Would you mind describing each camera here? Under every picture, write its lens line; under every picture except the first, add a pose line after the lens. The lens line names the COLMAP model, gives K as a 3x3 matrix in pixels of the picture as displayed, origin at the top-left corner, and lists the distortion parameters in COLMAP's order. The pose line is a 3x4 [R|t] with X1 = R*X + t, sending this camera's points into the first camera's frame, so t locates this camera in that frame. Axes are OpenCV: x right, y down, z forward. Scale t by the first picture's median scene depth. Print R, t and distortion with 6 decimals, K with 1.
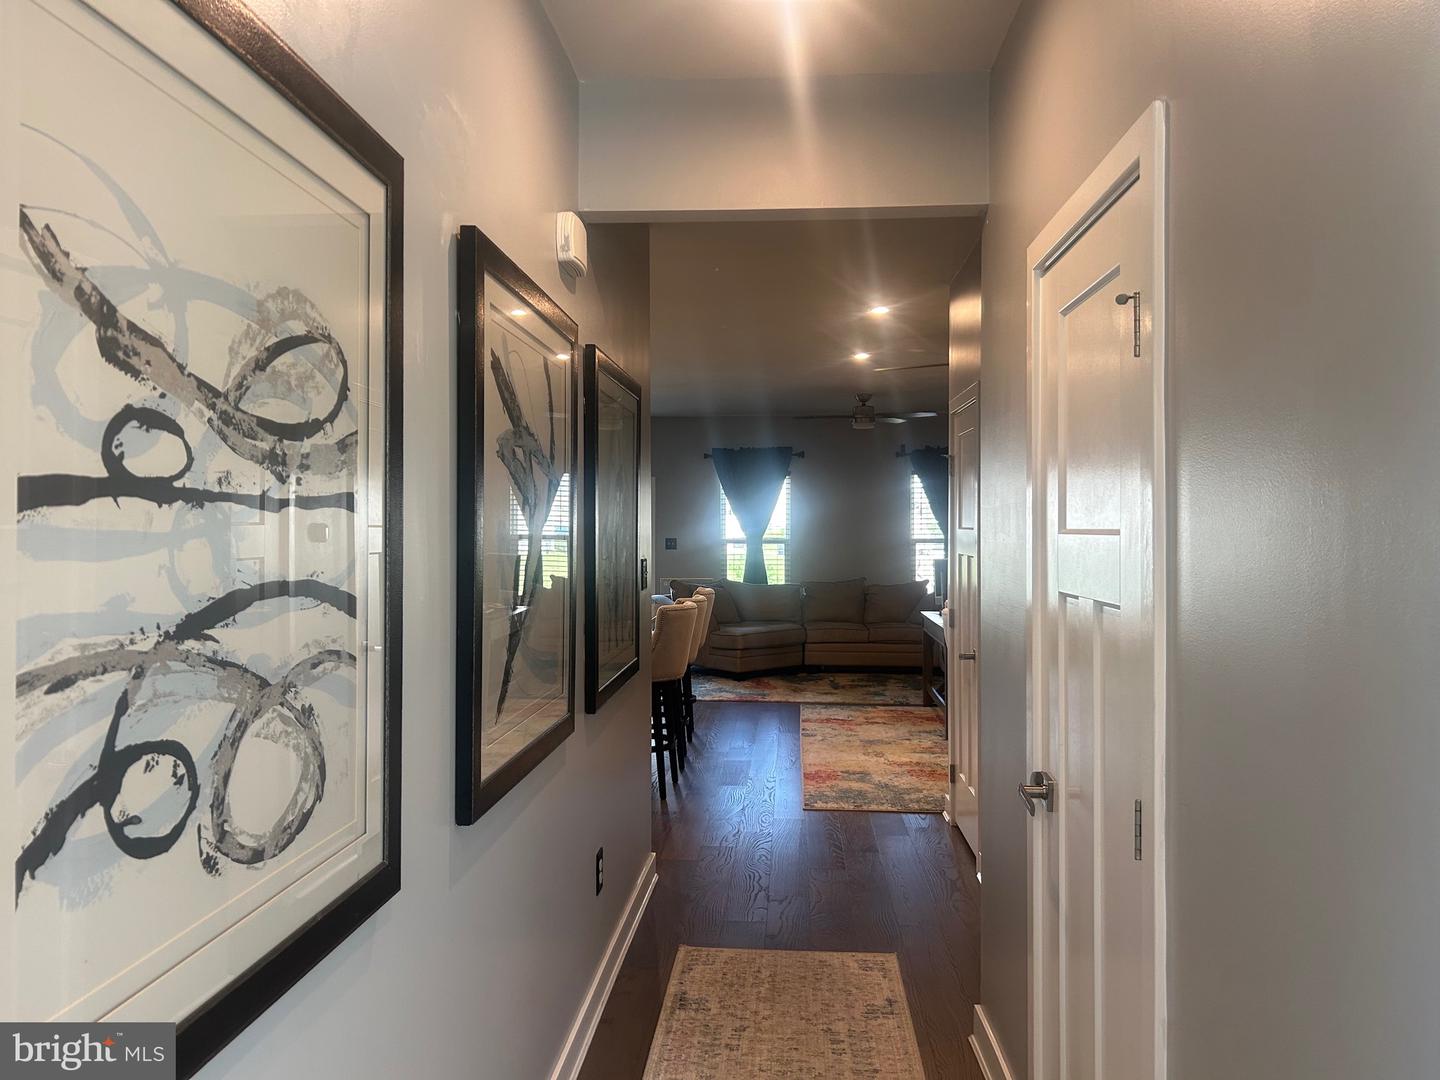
lens RADIAL K [[1078.4, 0, 719.1], [0, 1078.4, 546.7], [0, 0, 1]] dist [0.037965, -0.025344]
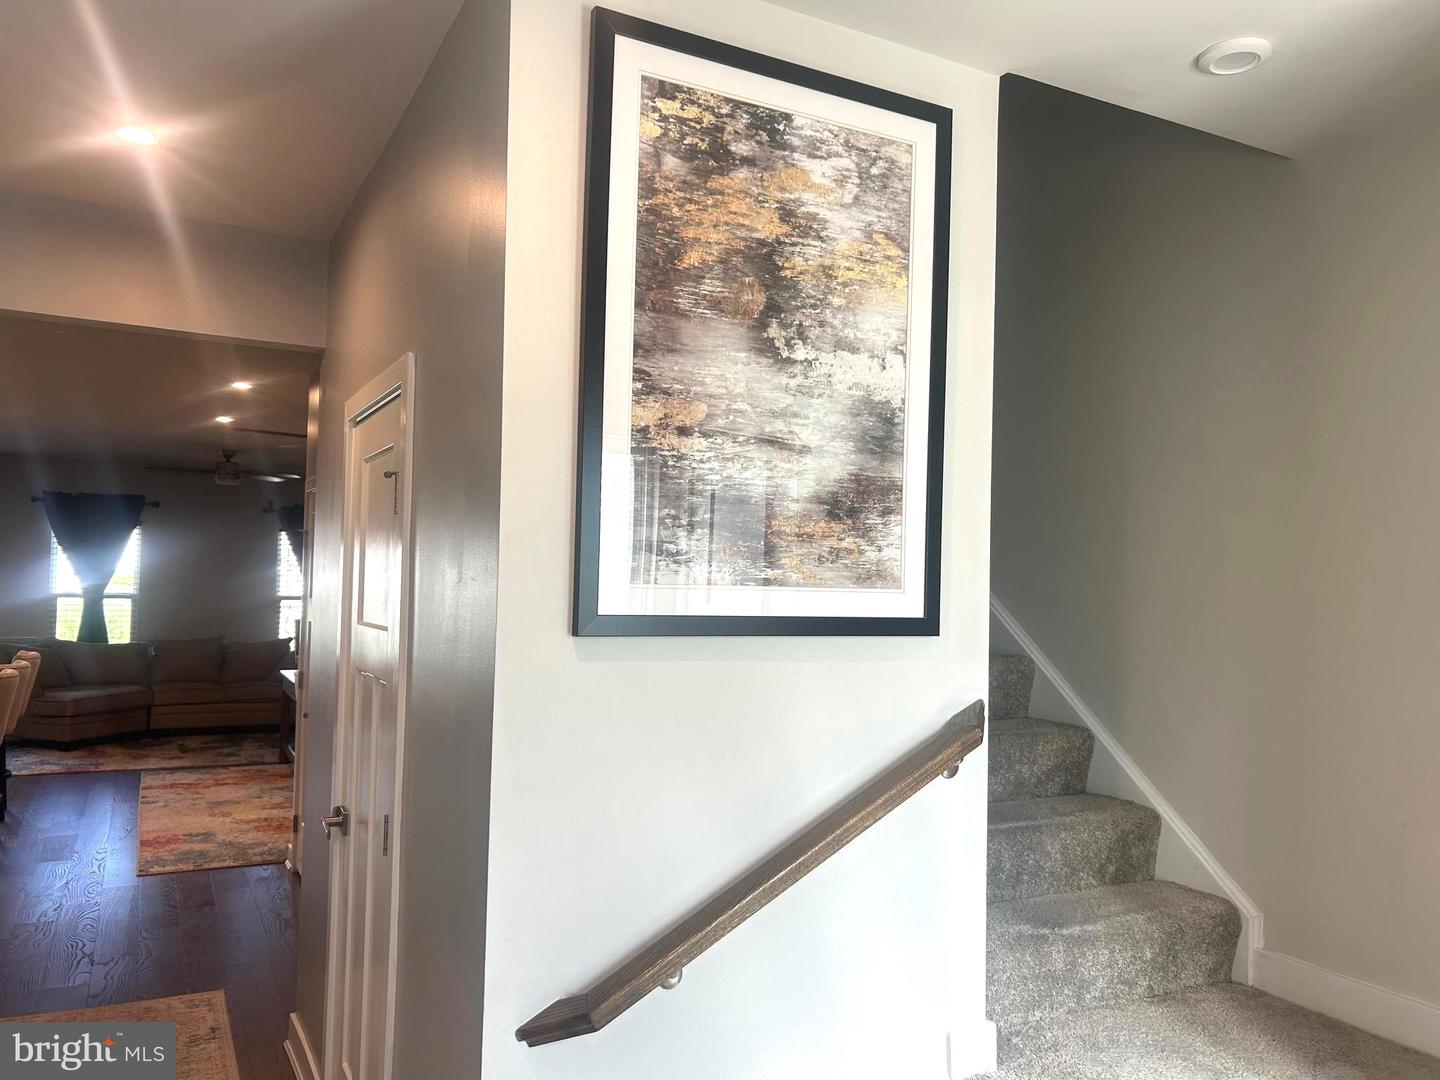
lens RADIAL K [[1078.4, 0, 719.1], [0, 1078.4, 546.7], [0, 0, 1]] dist [0.037965, -0.025344]
pose [[0.850293, 0.036622, 0.525034, -0.004574], [-0.012913, 0.998727, -0.048751, -0.017005], [-0.526152, 0.034673, 0.849684, -0.132454]]
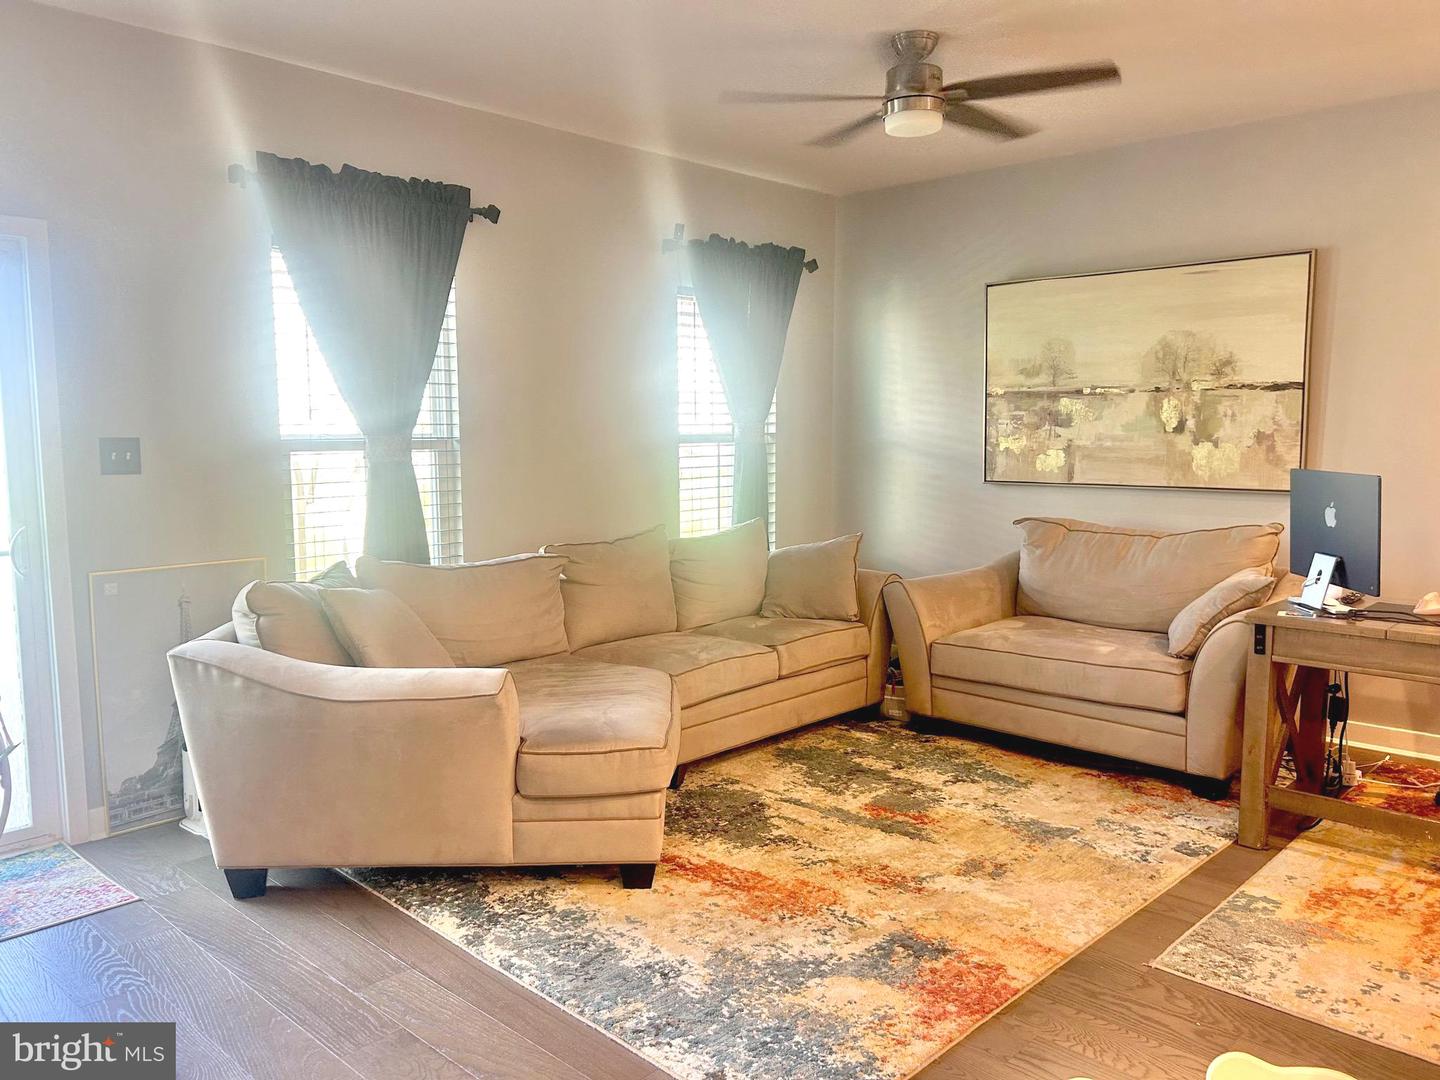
lens RADIAL K [[1078.4, 0, 719.1], [0, 1078.4, 546.7], [0, 0, 1]] dist [0.037965, -0.025344]
pose [[0.641100, -0.088879, 0.762293, -0.334851], [0.021935, 0.994988, 0.097562, -0.007662], [-0.767144, -0.045826, 0.639836, 1.286137]]
